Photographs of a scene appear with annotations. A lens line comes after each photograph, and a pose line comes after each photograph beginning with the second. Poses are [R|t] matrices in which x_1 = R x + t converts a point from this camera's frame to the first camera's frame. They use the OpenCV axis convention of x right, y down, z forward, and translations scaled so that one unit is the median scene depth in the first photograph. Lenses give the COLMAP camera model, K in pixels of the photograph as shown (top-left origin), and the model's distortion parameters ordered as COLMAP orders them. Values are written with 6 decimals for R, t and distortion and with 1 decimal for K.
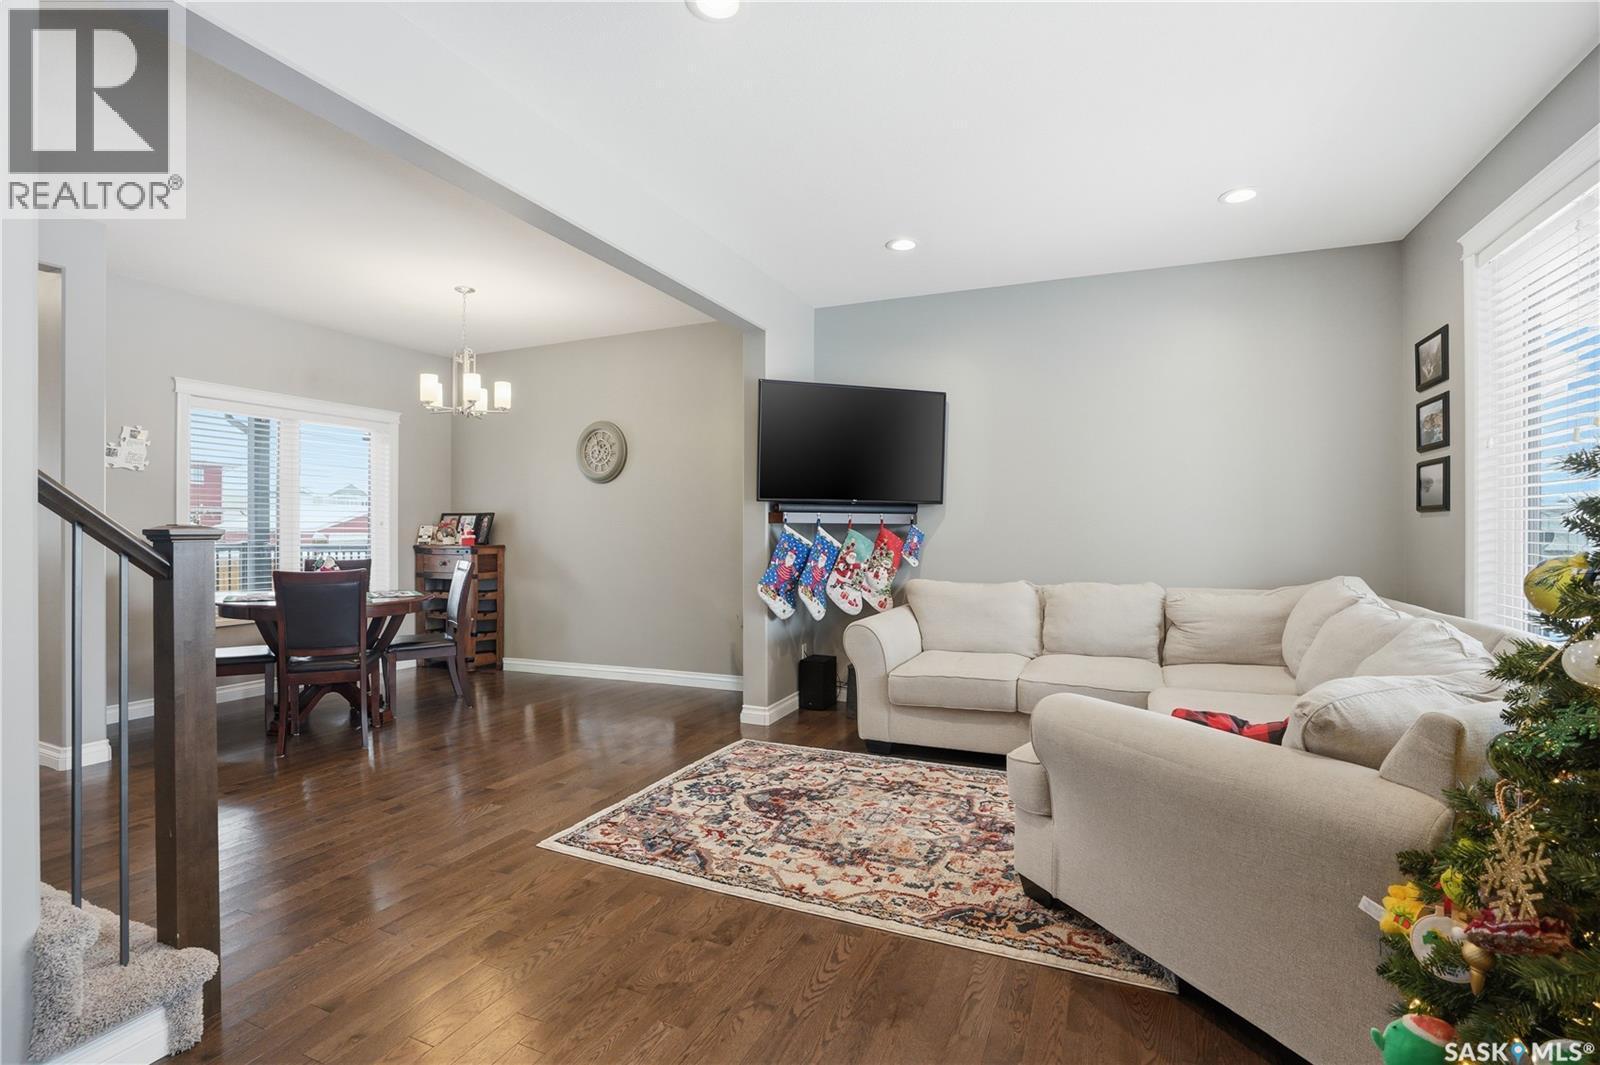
lens RADIAL K [[713.8, 0, 800.0], [0, 713.8, 532.5], [0, 0, 1]] dist [-0.039557, 0.000078]
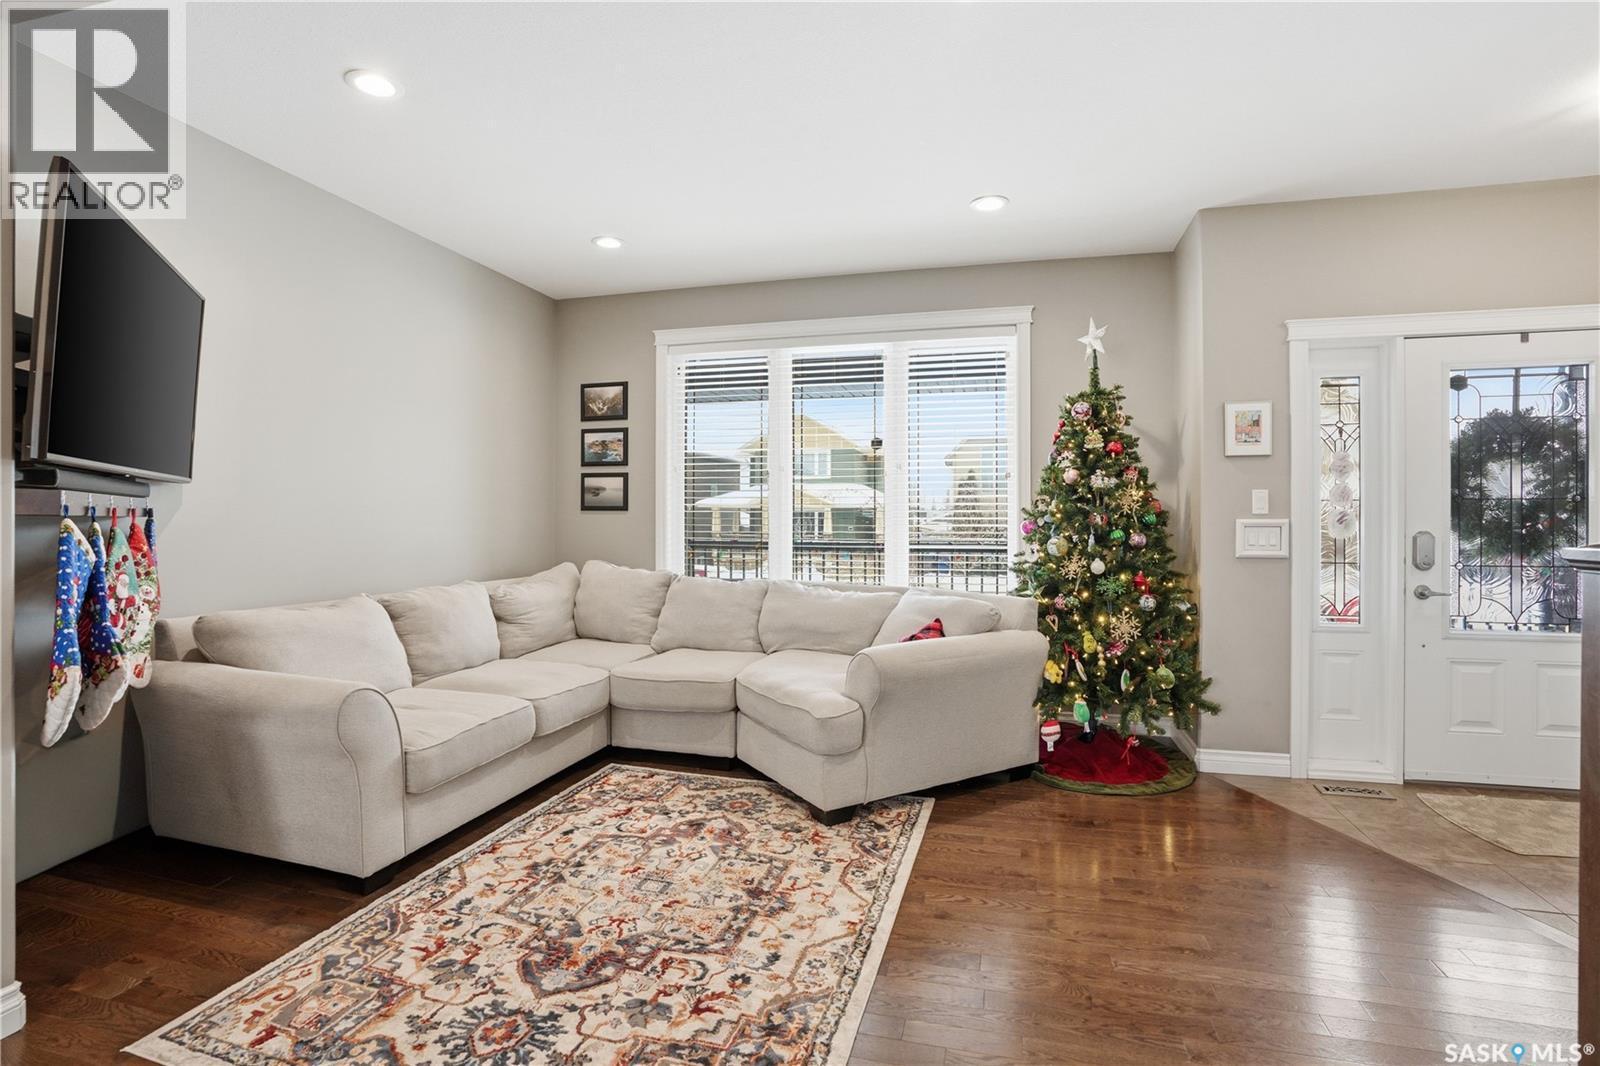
lens RADIAL K [[761.2, 0, 780.3], [0, 761.2, 521.6], [0, 0, 1]] dist [-0.074925, 0.031994]
pose [[-0.109829, -0.004260, 0.993941, -0.609496], [0.001476, 0.999989, 0.004449, -0.013720], [-0.993949, 0.001955, -0.109821, 0.770450]]
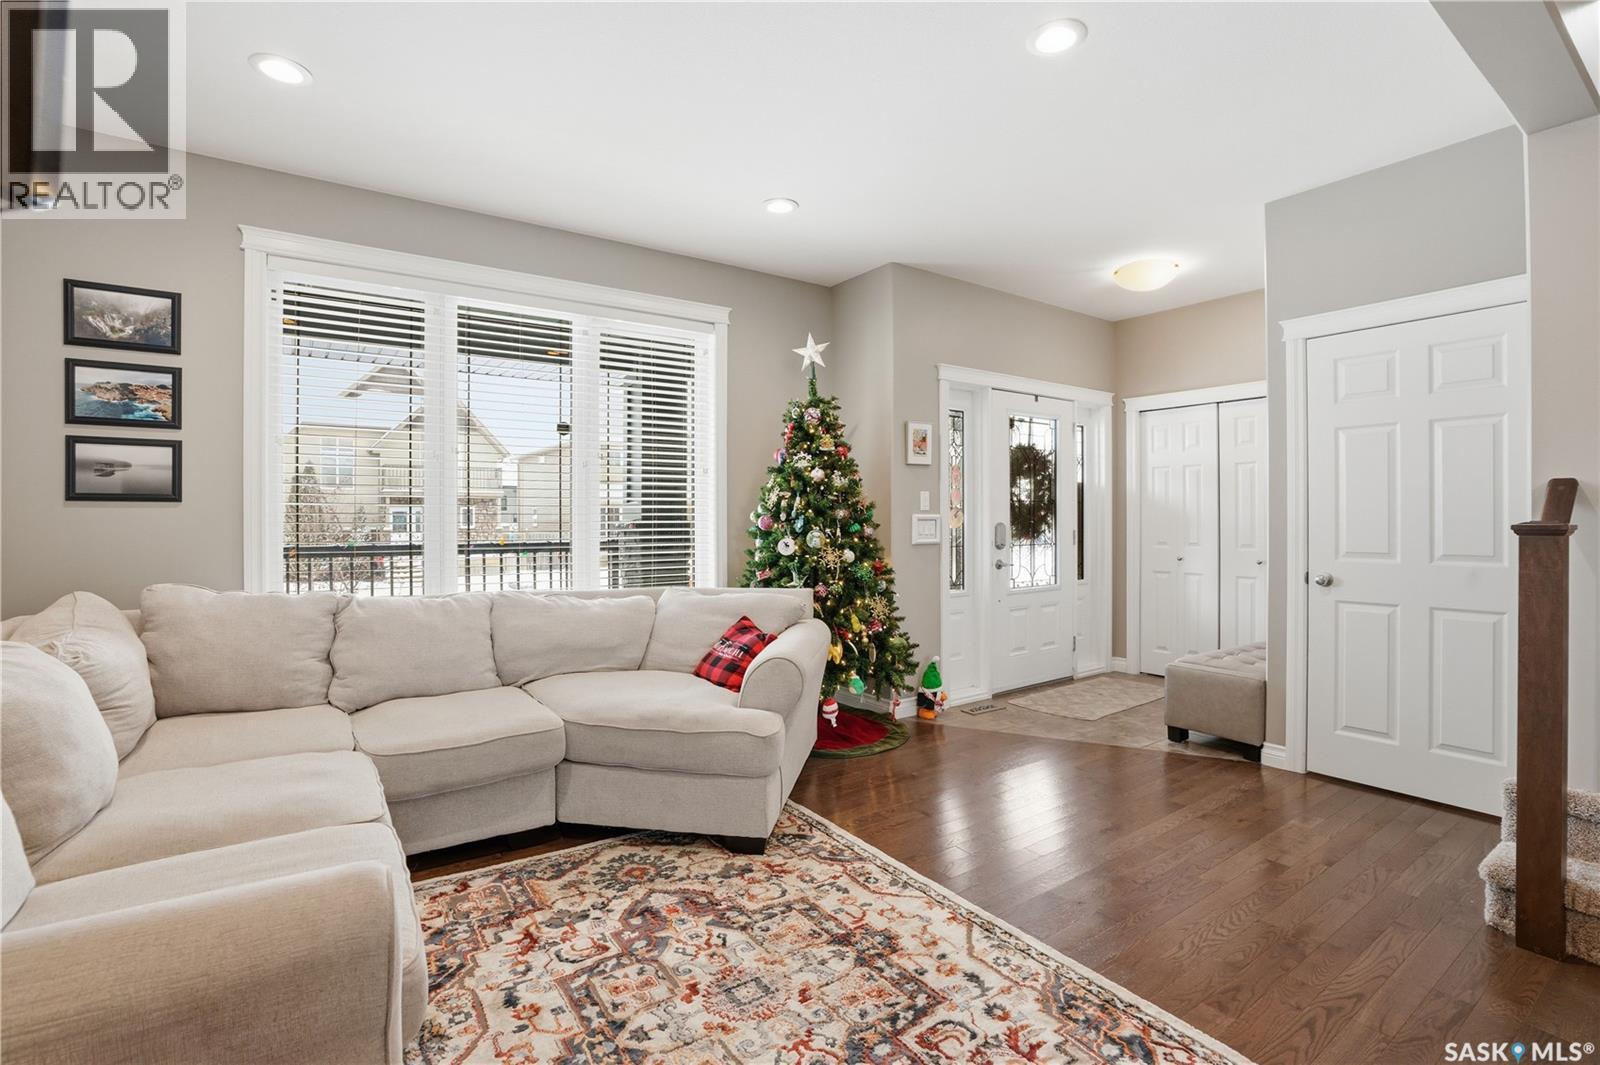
lens RADIAL K [[761.2, 0, 780.3], [0, 761.2, 521.1], [0, 0, 1]] dist [-0.074925, 0.031994]
pose [[-0.839145, -0.004196, 0.543892, -0.214733], [0.001474, 0.999949, 0.009990, -0.013167], [-0.543906, 0.009185, -0.839096, 1.238481]]
